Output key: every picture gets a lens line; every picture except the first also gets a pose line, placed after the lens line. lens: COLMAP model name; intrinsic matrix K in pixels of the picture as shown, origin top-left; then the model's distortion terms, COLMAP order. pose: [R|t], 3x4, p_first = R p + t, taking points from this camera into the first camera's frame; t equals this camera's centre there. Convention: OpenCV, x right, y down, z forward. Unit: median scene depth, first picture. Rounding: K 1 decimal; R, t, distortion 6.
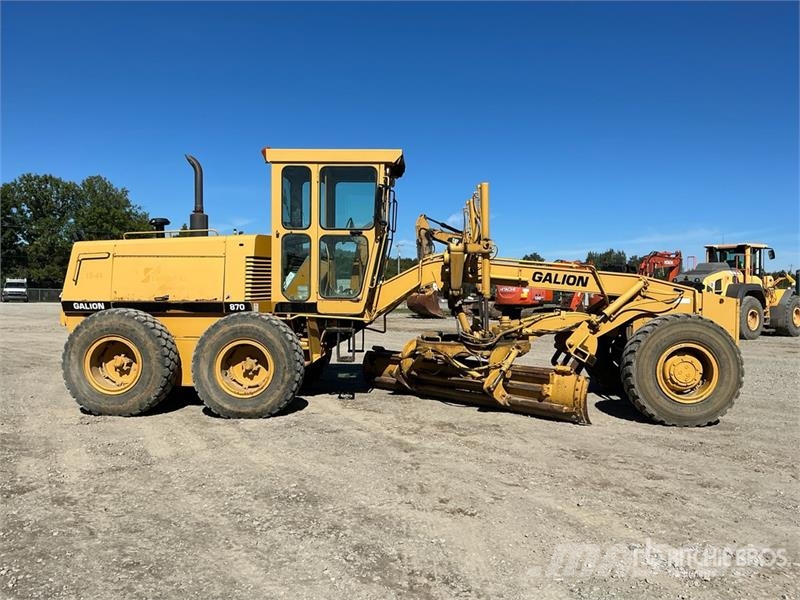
lens RADIAL K [[679.2, 0, 406.7], [0, 679.2, 299.8], [0, 0, 1]] dist [0.142022, -0.323878]
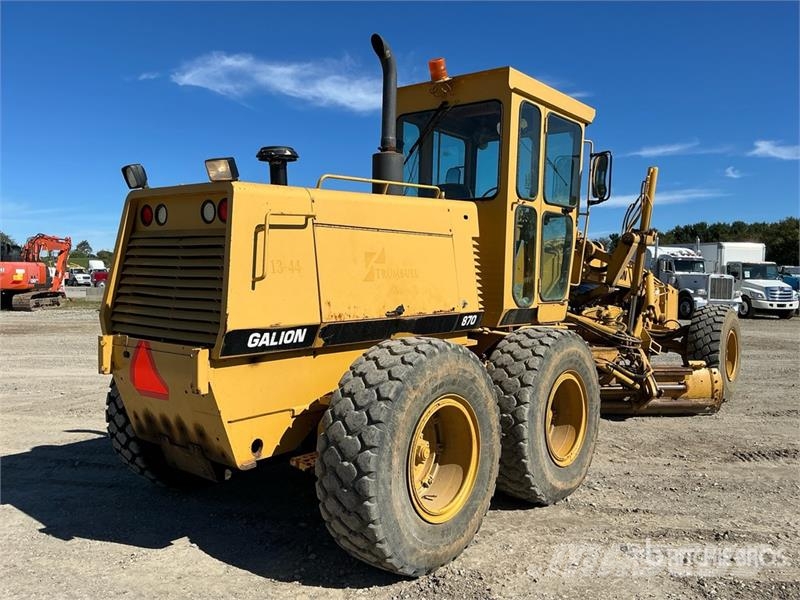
lens RADIAL K [[679.2, 0, 406.7], [0, 679.2, 299.8], [0, 0, 1]] dist [0.142022, -0.323878]
pose [[0.579461, -0.032510, 0.814351, -0.745555], [0.004151, 0.999309, 0.036940, -0.029380], [-0.814989, -0.018025, 0.579196, 0.679273]]
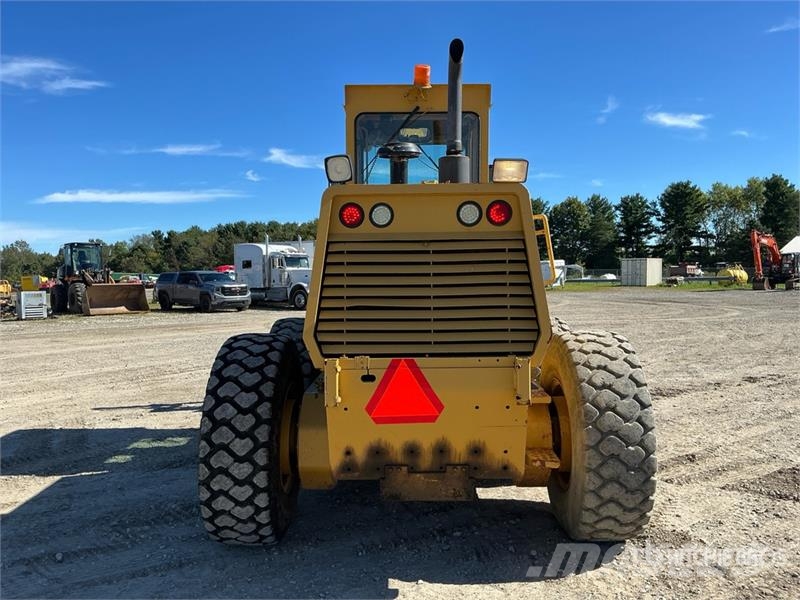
lens RADIAL K [[675.6, 0, 402.9], [0, 675.6, 293.5], [0, 0, 1]] dist [0.167159, -0.403848]
pose [[-0.060673, -0.043639, 0.997203, -0.859926], [0.032360, 0.998433, 0.045661, -0.041391], [-0.997633, 0.035040, -0.059166, 1.083954]]
